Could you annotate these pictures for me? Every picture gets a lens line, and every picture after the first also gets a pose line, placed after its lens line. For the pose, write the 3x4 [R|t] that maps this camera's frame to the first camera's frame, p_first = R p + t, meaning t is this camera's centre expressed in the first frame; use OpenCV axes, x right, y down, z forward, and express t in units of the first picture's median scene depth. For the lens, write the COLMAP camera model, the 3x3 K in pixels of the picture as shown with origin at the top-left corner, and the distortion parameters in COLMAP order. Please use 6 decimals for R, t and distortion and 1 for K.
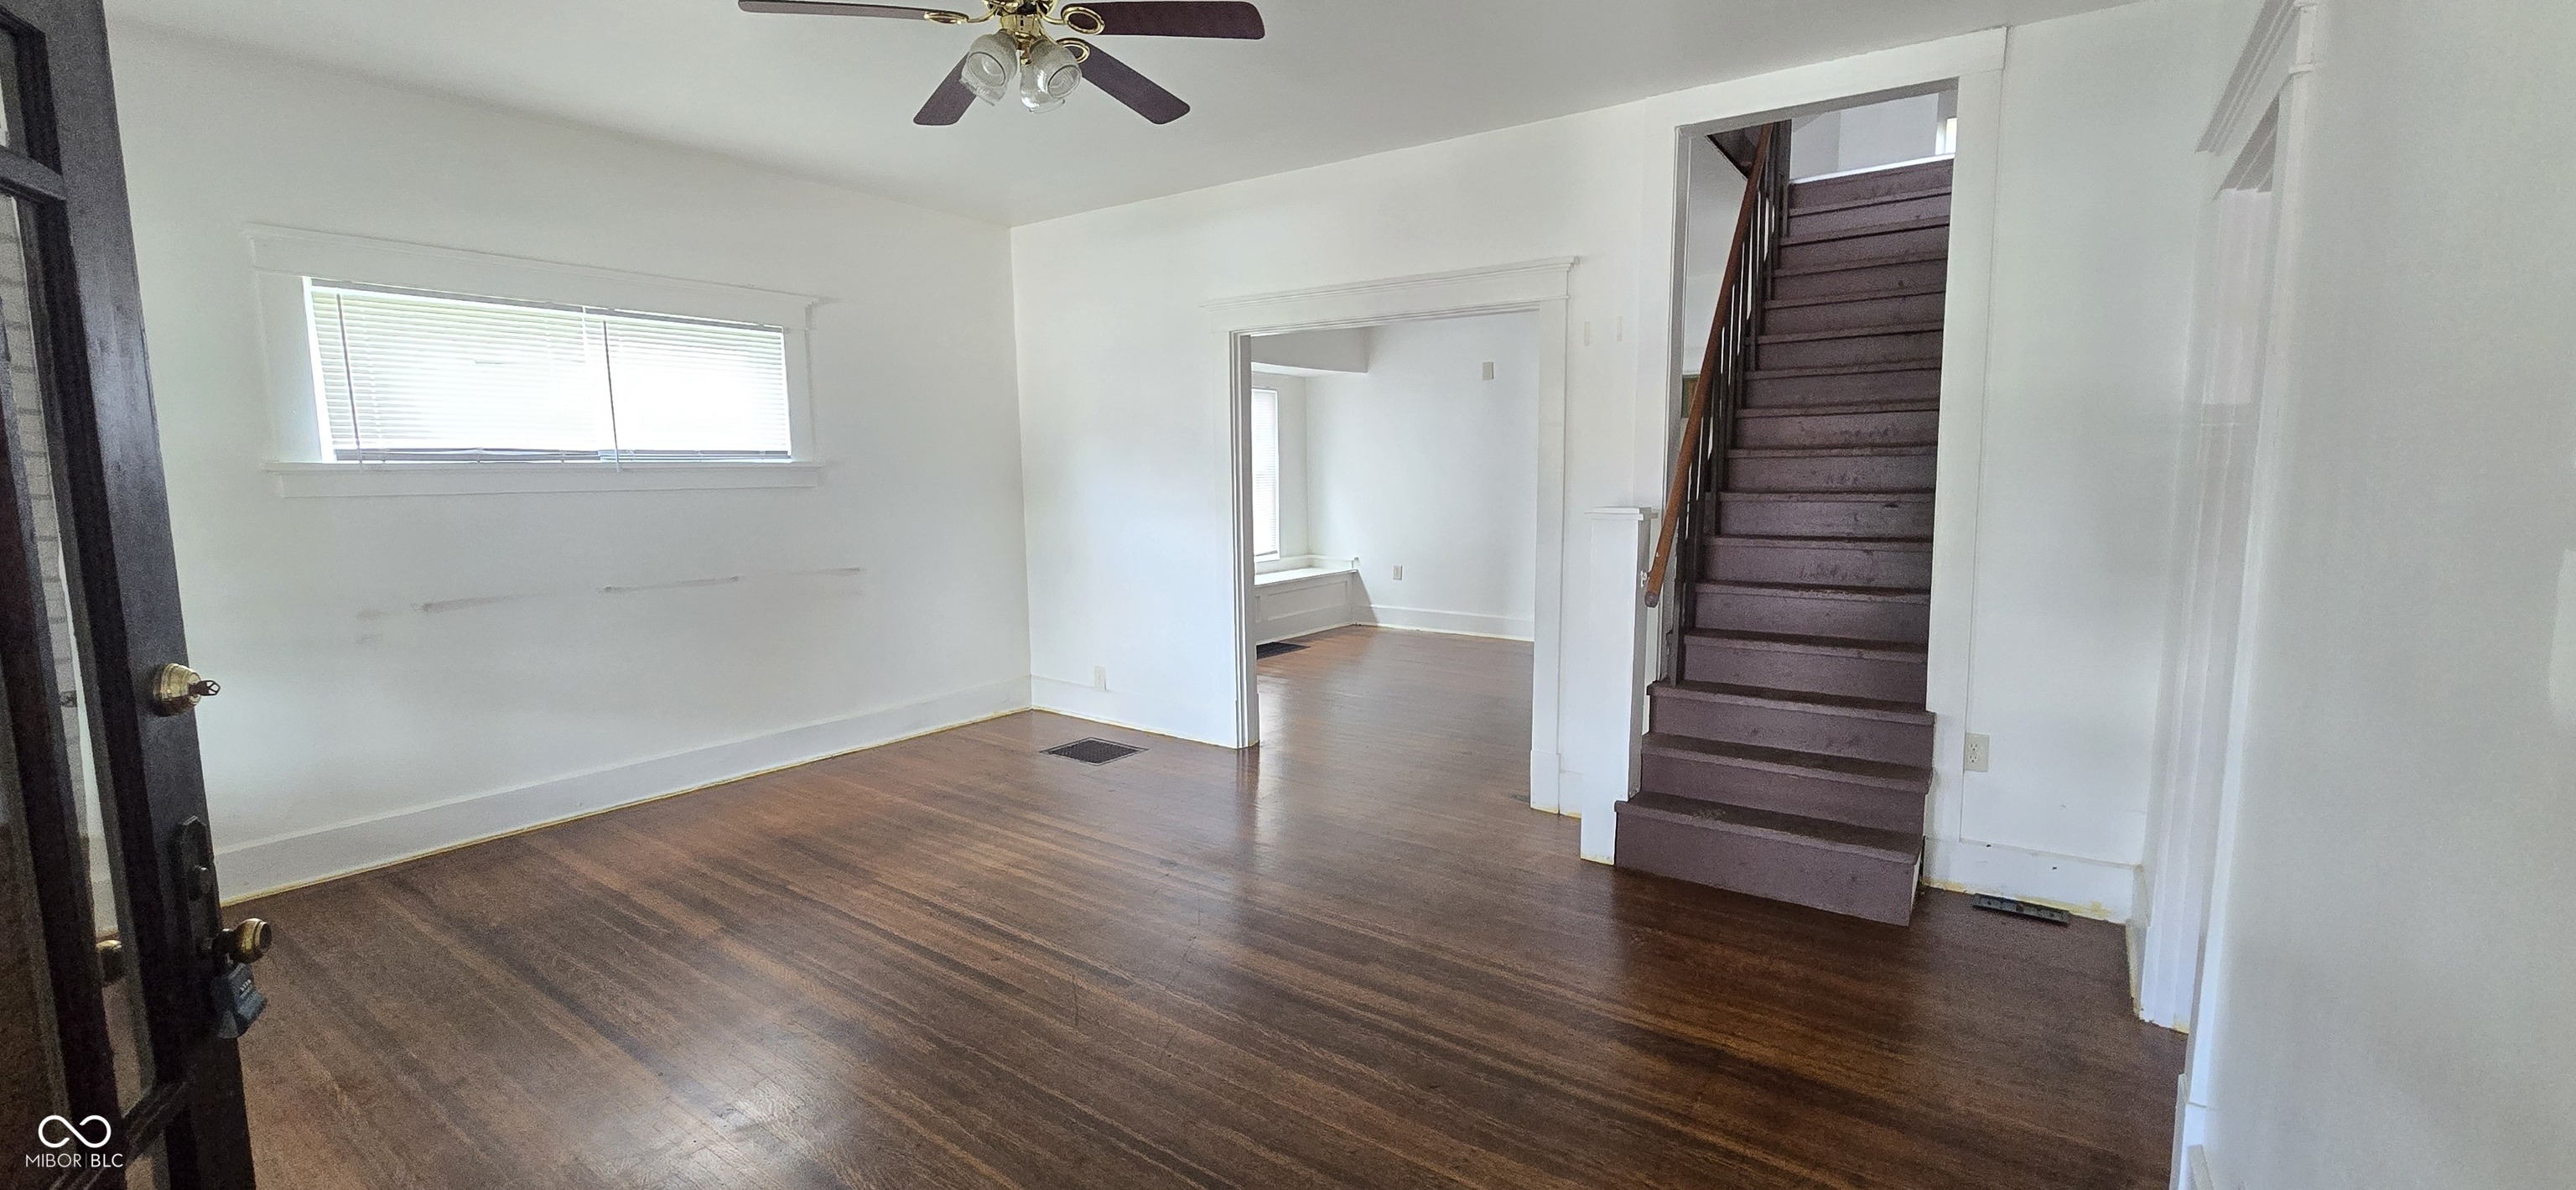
lens RADIAL K [[1057.1, 0, 1285.6], [0, 1057.1, 595.2], [0, 0, 1]] dist [0.000221, 0.000374]
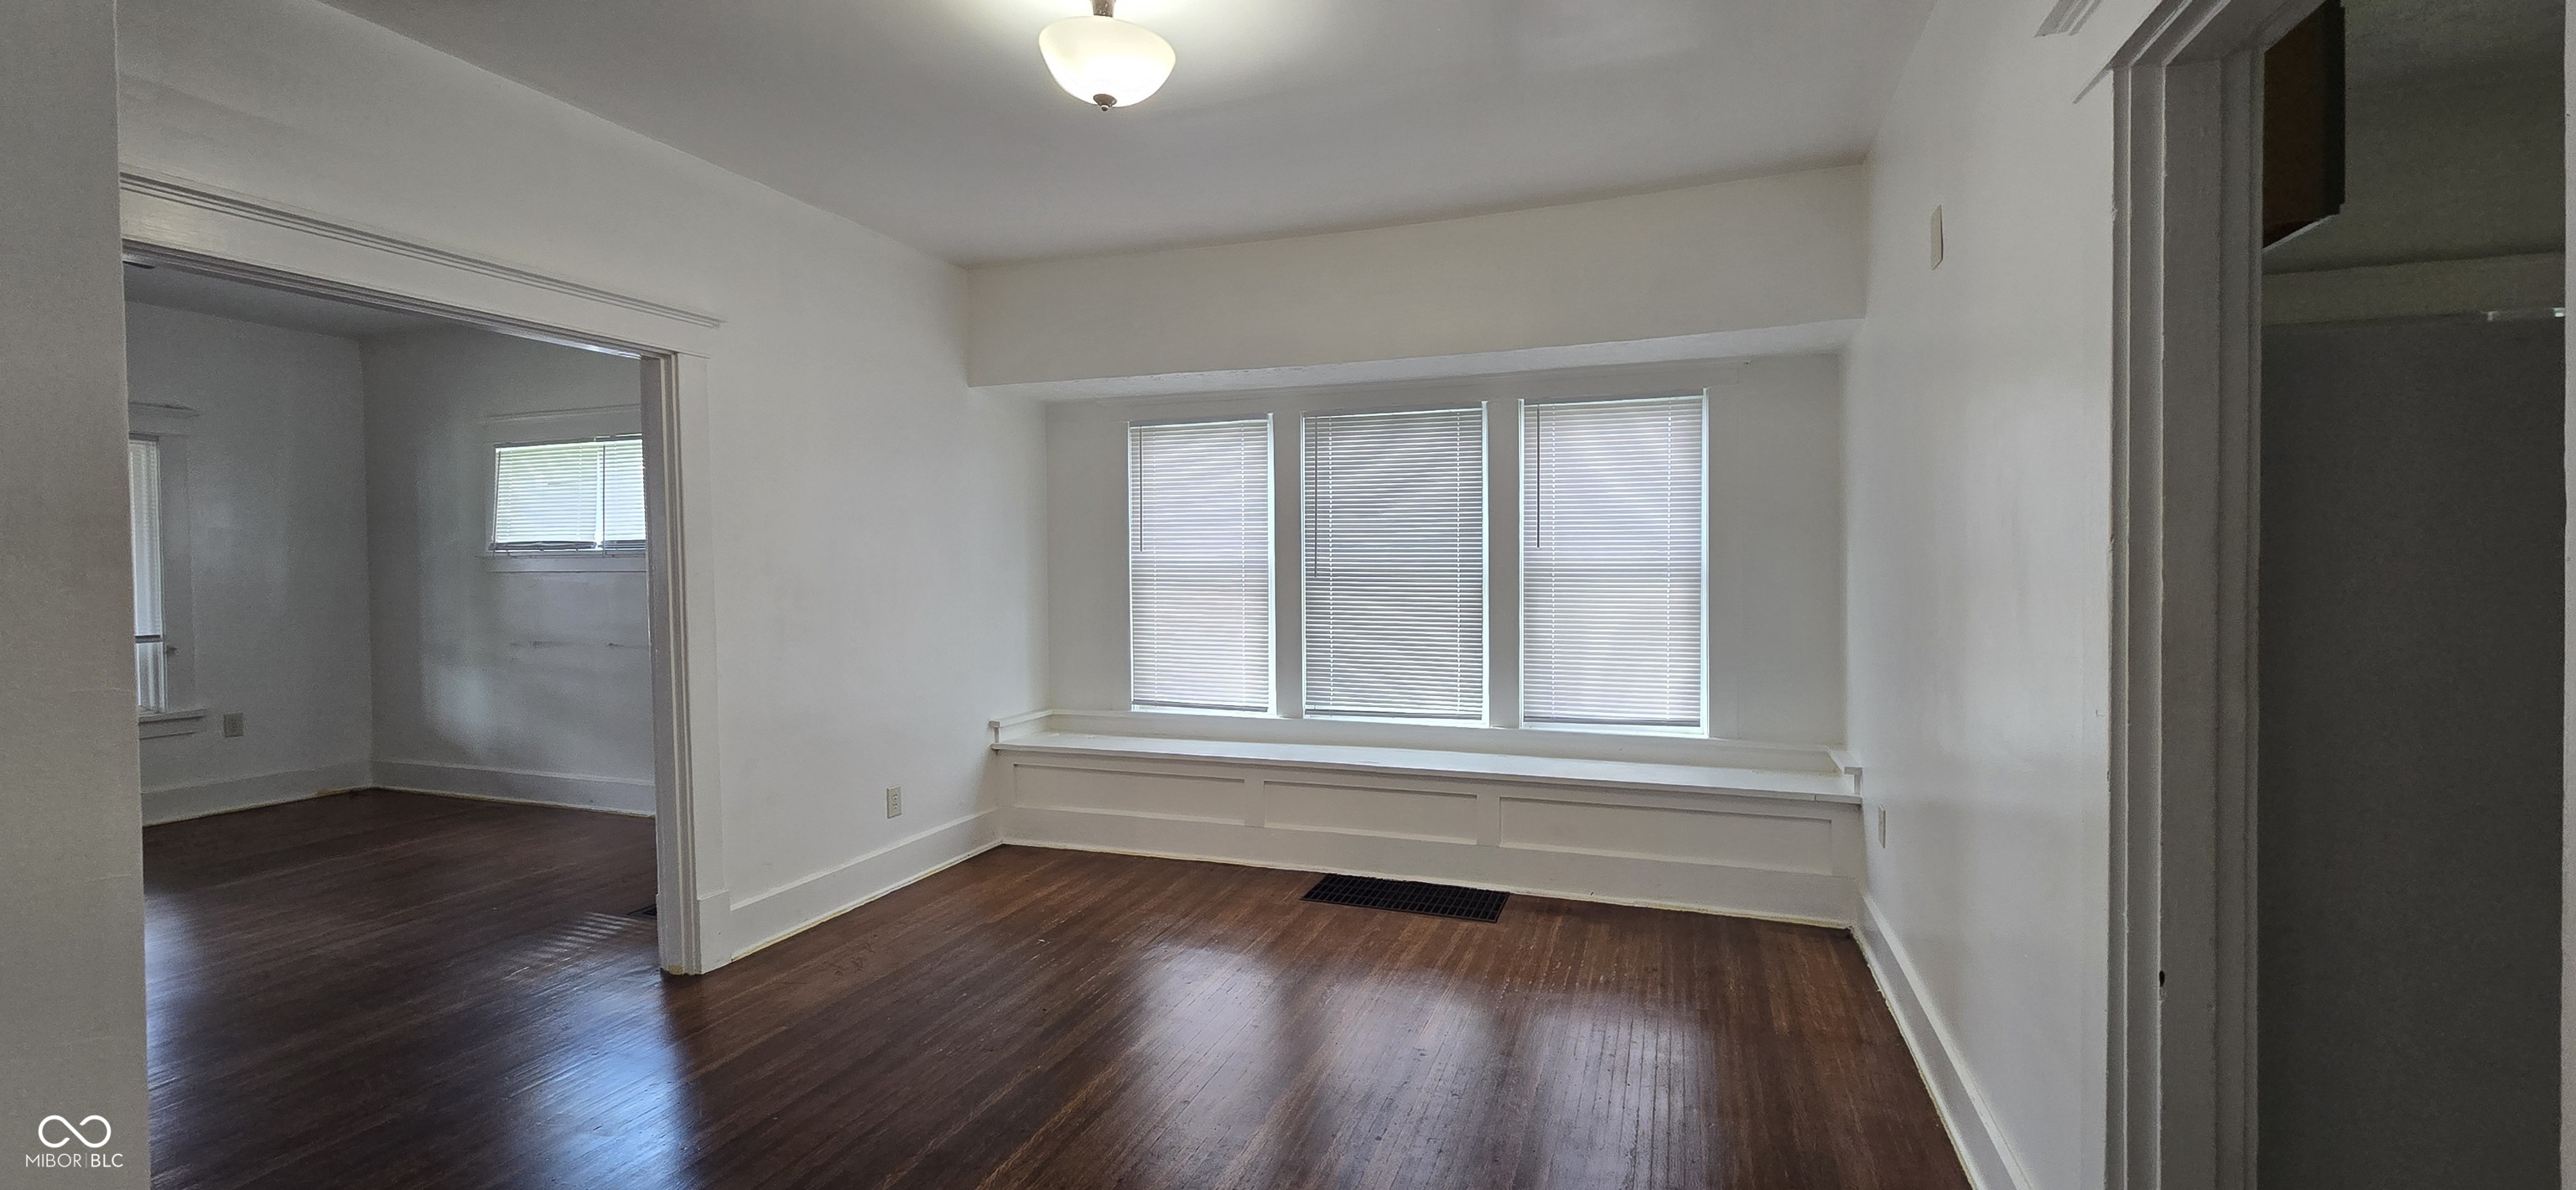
lens RADIAL K [[1057.1, 0, 1286.5], [0, 1057.1, 583.1], [0, 0, 1]] dist [0.000221, 0.000374]
pose [[0.268402, 0.035343, -0.962658, 0.955304], [-0.108969, 0.994026, 0.006113, -0.203772], [0.957124, 0.103259, 0.270650, 1.605969]]
